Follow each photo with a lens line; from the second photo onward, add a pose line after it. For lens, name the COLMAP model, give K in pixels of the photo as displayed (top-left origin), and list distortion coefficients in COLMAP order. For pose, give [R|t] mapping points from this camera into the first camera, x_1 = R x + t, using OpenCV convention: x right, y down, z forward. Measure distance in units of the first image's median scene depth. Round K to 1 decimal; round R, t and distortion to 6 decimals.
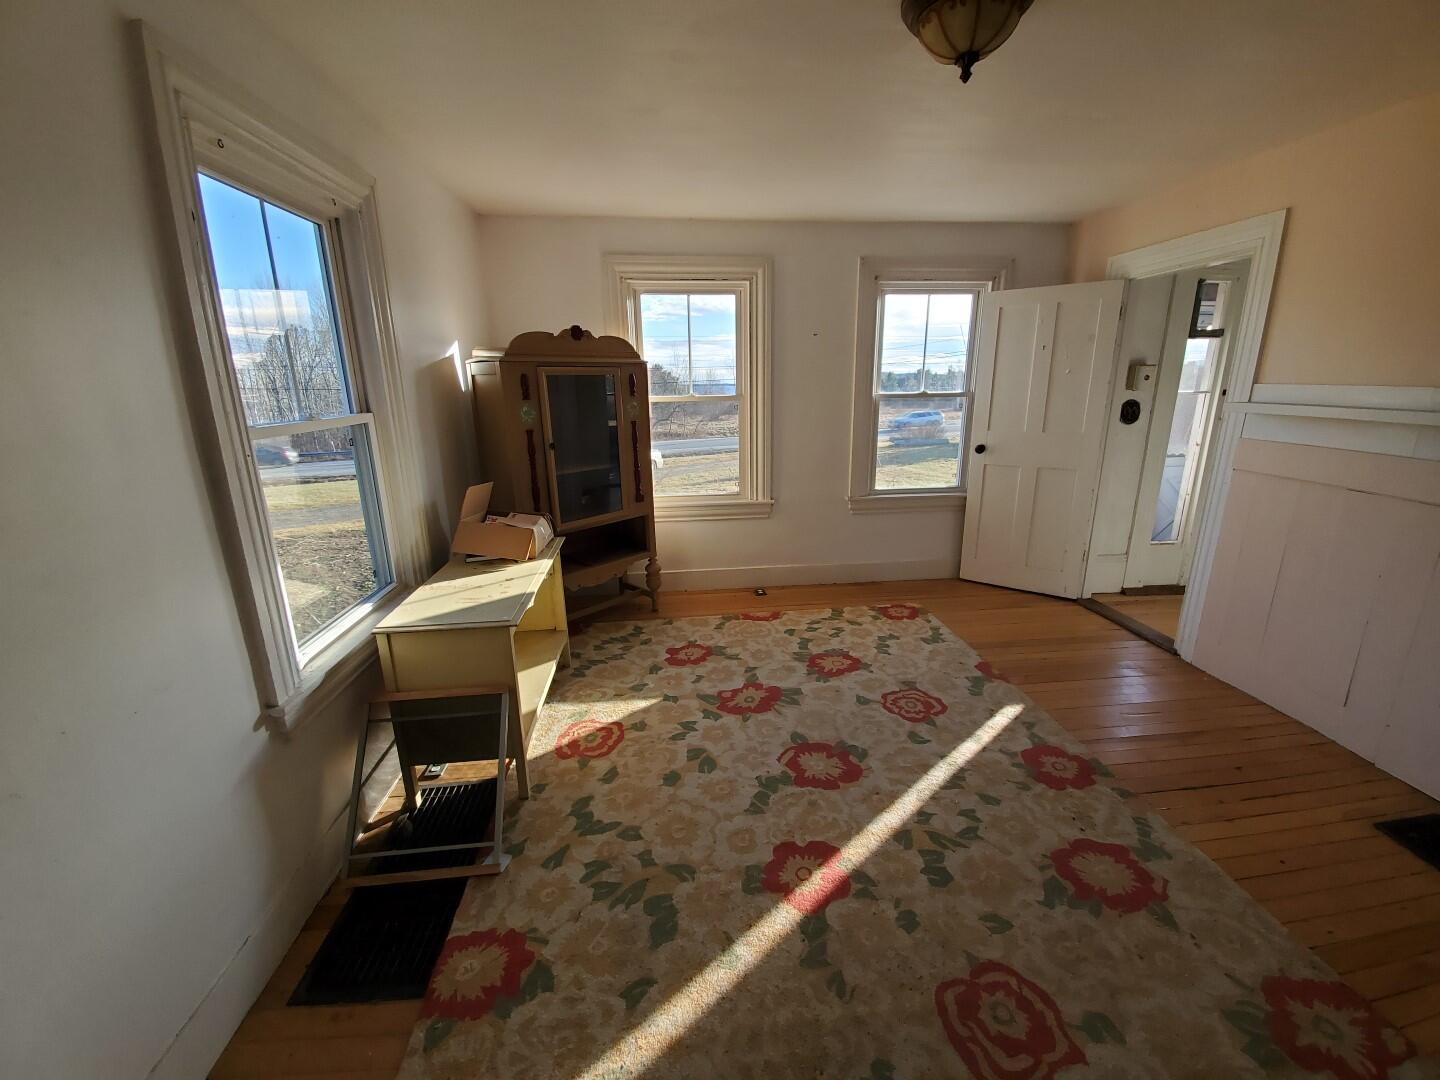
lens RADIAL K [[570.2, 0, 729.1], [0, 570.2, 532.2], [0, 0, 1]] dist [0.013566, -0.014956]
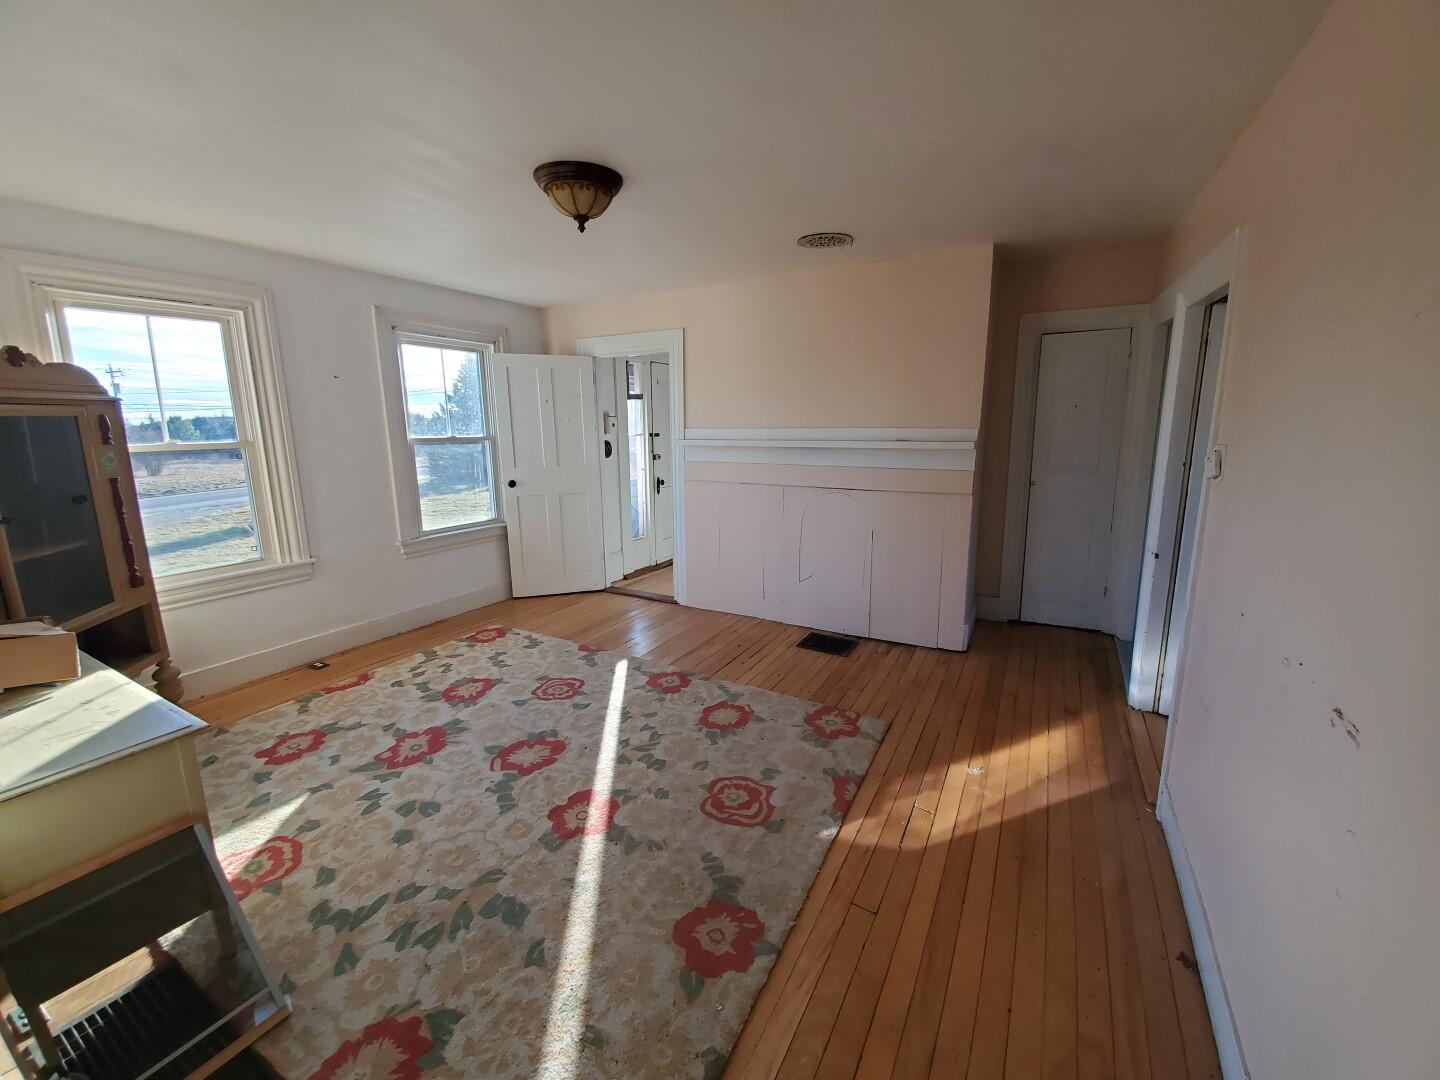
lens RADIAL K [[570.2, 0, 729.1], [0, 570.2, 532.2], [0, 0, 1]] dist [0.013566, -0.014956]
pose [[0.577060, -0.142015, 0.804259, -0.401670], [0.204042, 0.978606, 0.026400, 0.018546], [-0.790802, 0.148868, 0.593692, -0.054549]]
